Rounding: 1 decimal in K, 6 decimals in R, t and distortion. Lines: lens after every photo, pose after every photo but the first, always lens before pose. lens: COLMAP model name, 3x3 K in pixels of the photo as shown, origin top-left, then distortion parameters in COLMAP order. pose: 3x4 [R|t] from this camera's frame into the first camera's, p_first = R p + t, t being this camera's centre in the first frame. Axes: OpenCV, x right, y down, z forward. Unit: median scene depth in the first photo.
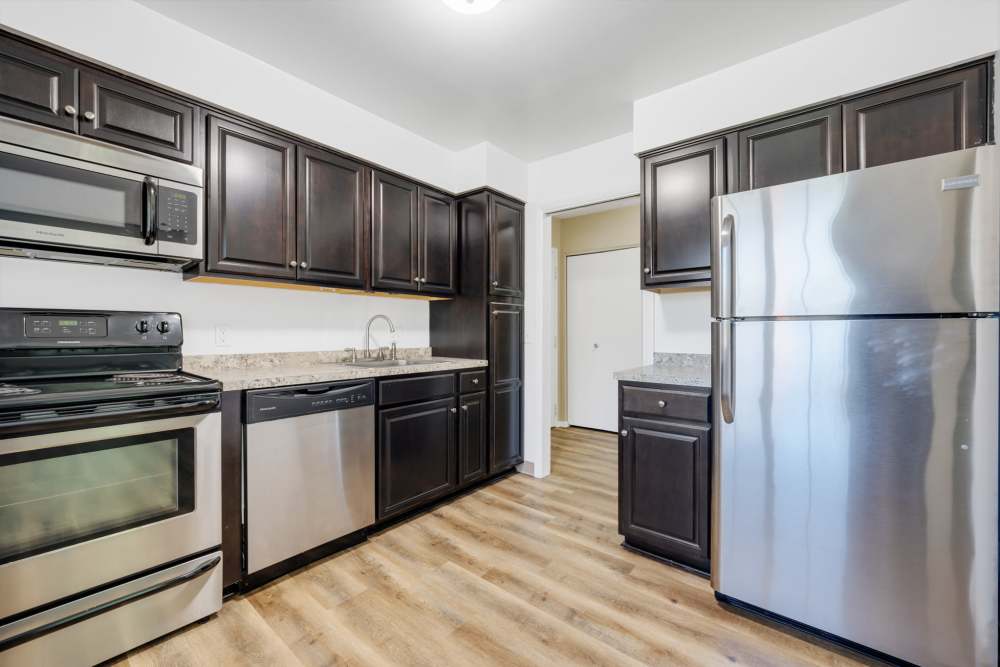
lens RADIAL K [[409.1, 0, 493.3], [0, 409.1, 332.7], [0, 0, 1]] dist [-0.009176, 0.000284]
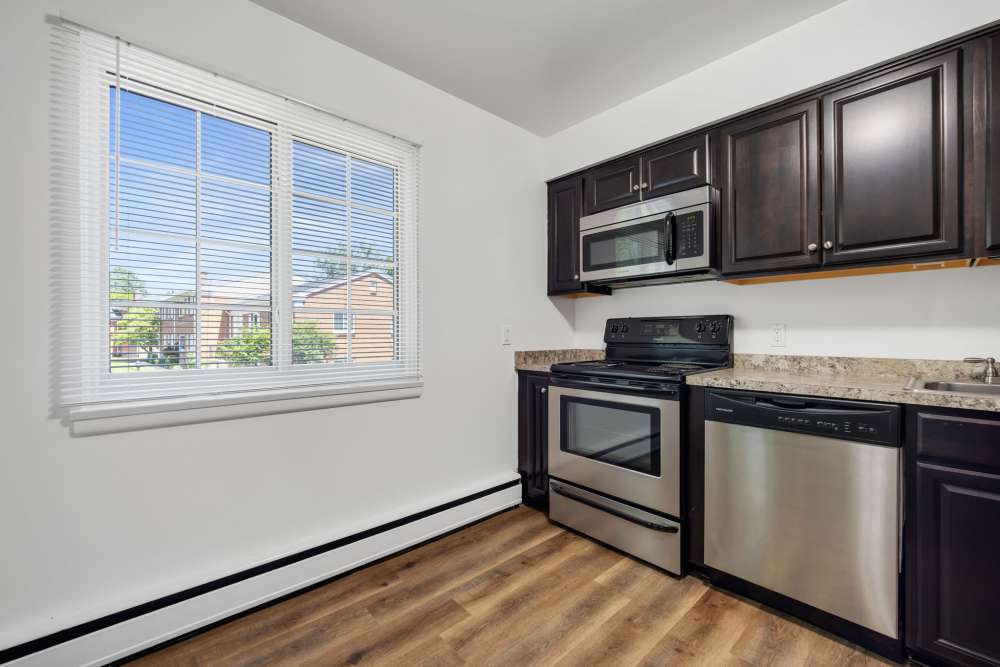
lens RADIAL K [[409.1, 0, 493.3], [0, 409.1, 332.7], [0, 0, 1]] dist [-0.009176, 0.000284]
pose [[-0.137800, -0.002552, -0.990457, 0.406020], [0.002432, 0.999993, -0.002915, 0.002295], [0.990457, -0.002811, -0.137793, 0.487110]]
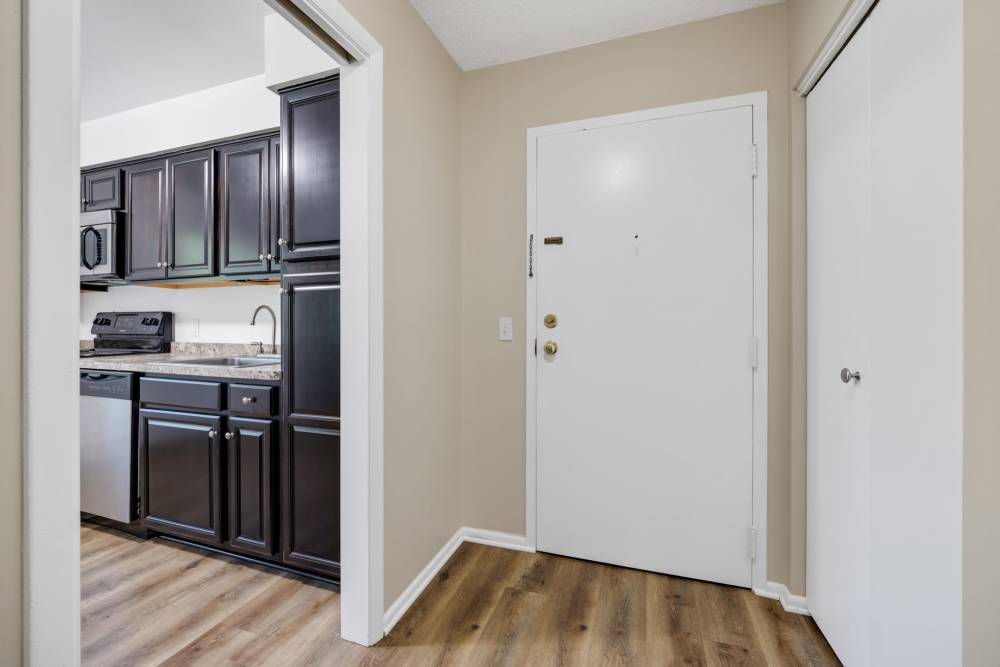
lens RADIAL K [[411.2, 0, 500.2], [0, 411.2, 326.8], [0, 0, 1]] dist [-0.010242, 0.000057]
pose [[0.351226, 0.007972, -0.936257, 0.928418], [0.001108, 0.999960, 0.008930, -0.006452], [0.936290, -0.004174, 0.351203, 1.513979]]
